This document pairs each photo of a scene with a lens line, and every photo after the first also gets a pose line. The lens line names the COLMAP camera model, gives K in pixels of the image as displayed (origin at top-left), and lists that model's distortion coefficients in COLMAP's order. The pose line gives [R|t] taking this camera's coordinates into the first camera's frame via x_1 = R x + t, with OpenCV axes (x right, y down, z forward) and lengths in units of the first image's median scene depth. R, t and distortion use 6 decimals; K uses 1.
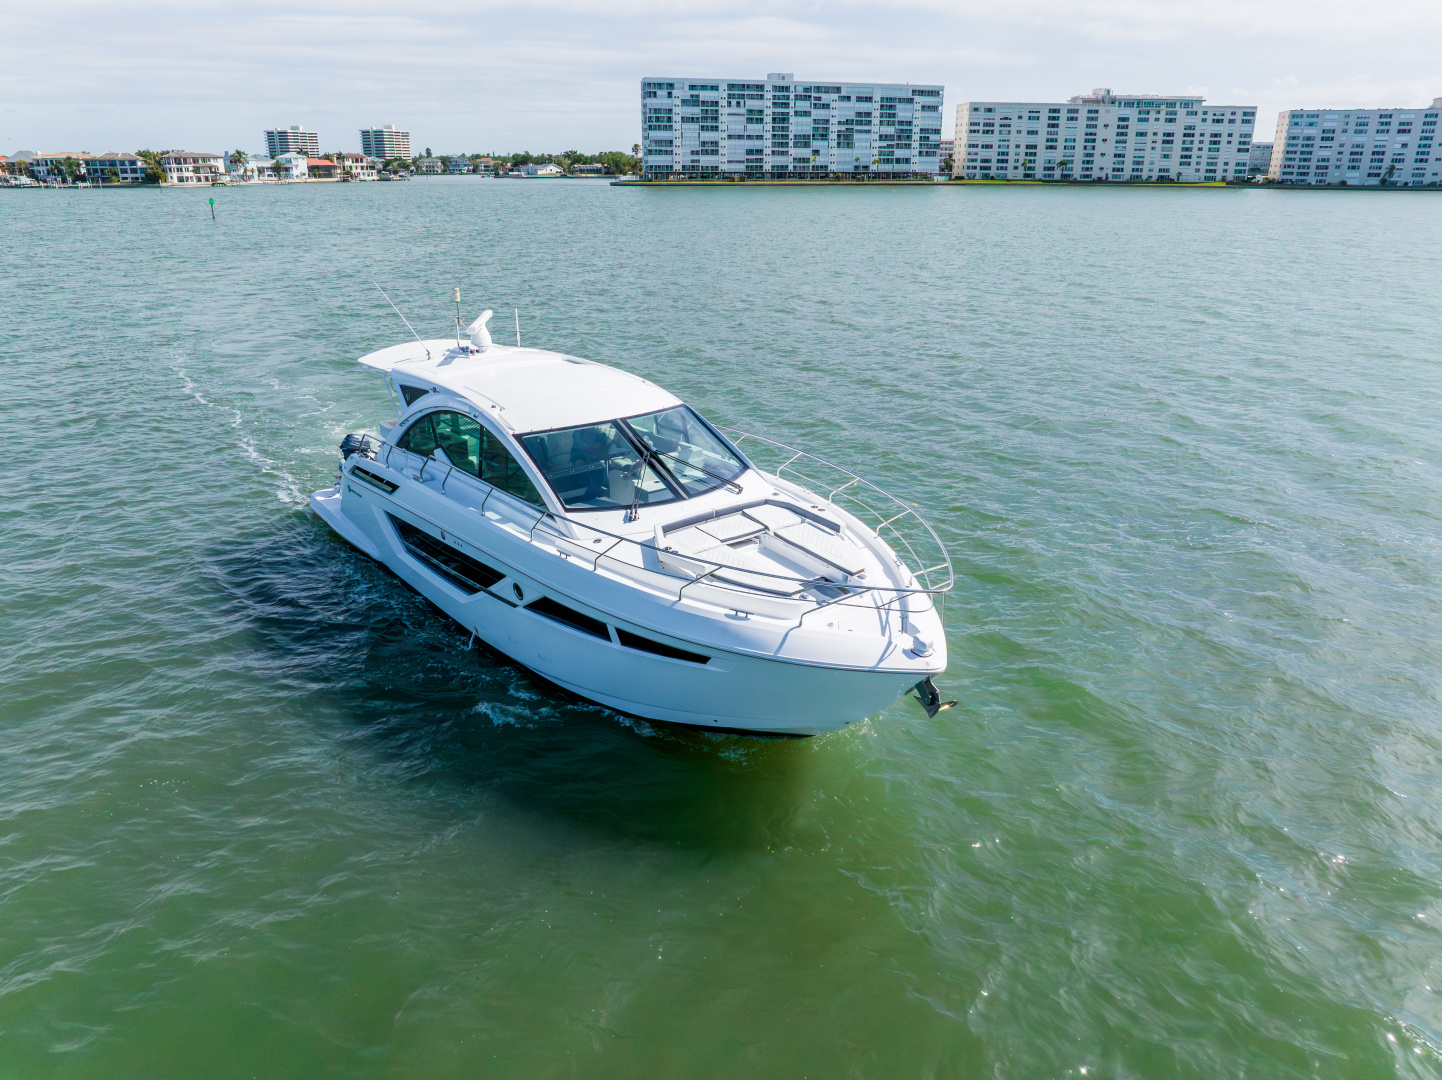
lens RADIAL K [[970.7, 0, 721.0], [0, 970.7, 540.0], [0, 0, 1]] dist [-0.125925, 0.073712]
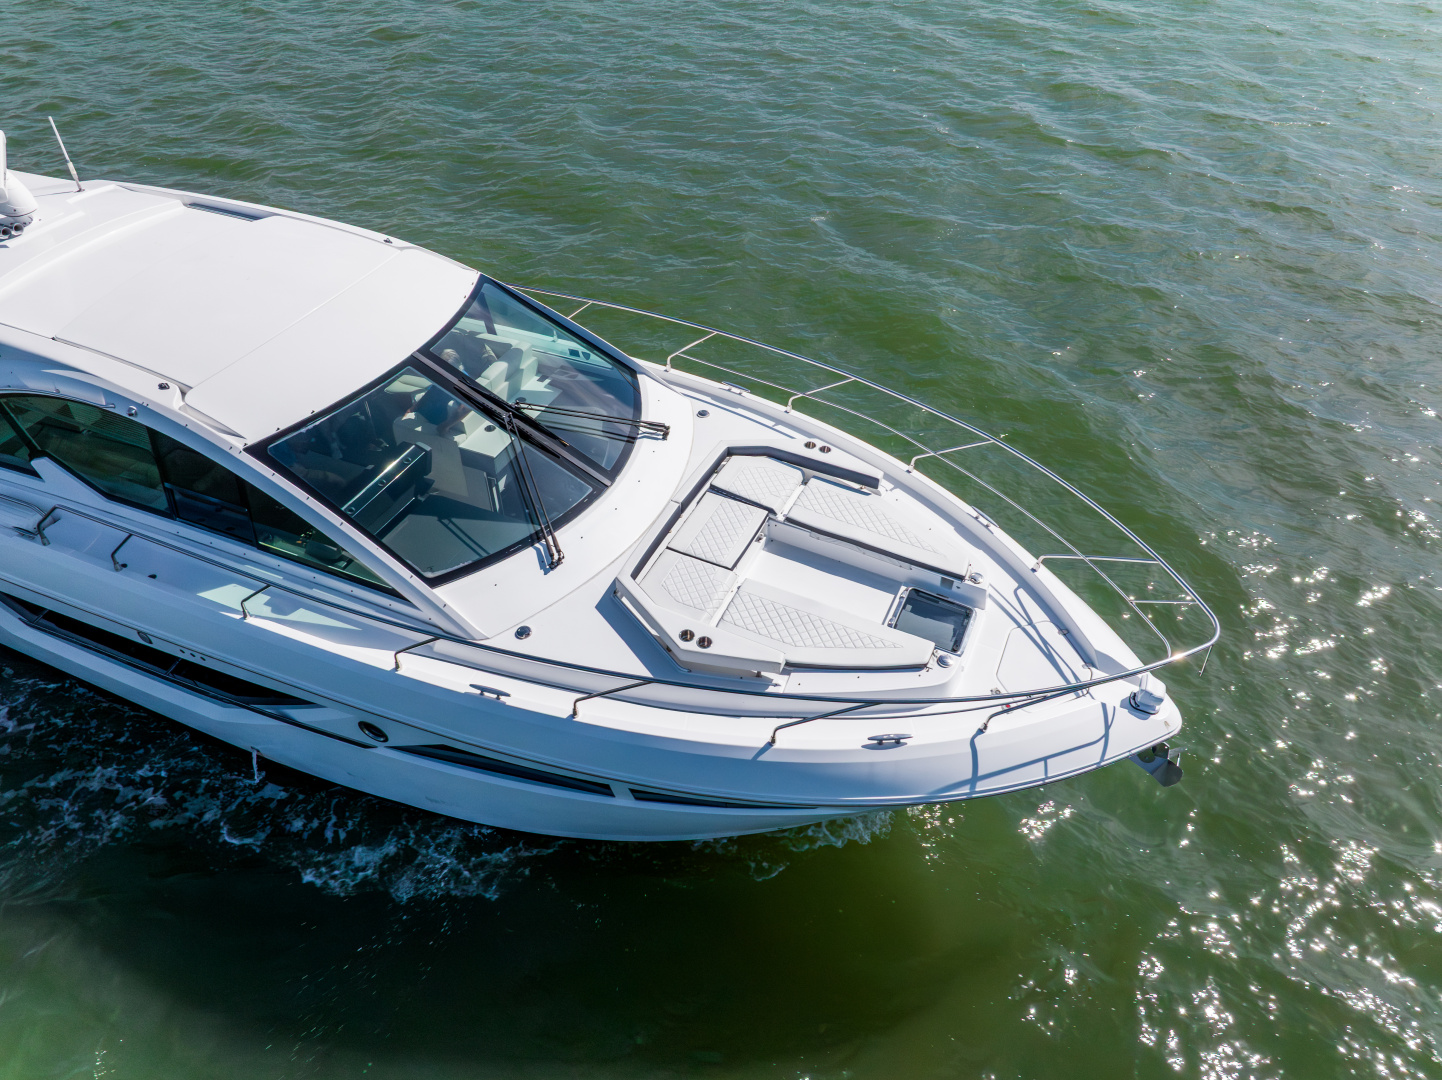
lens RADIAL K [[995.0, 0, 721.0], [0, 995.0, 540.0], [0, 0, 1]] dist [-0.068480, 0.047594]
pose [[0.885770, -0.298535, 0.355370, -0.202066], [0.164557, 0.917944, 0.360972, -0.220416], [-0.433973, -0.261259, 0.862213, 0.458477]]
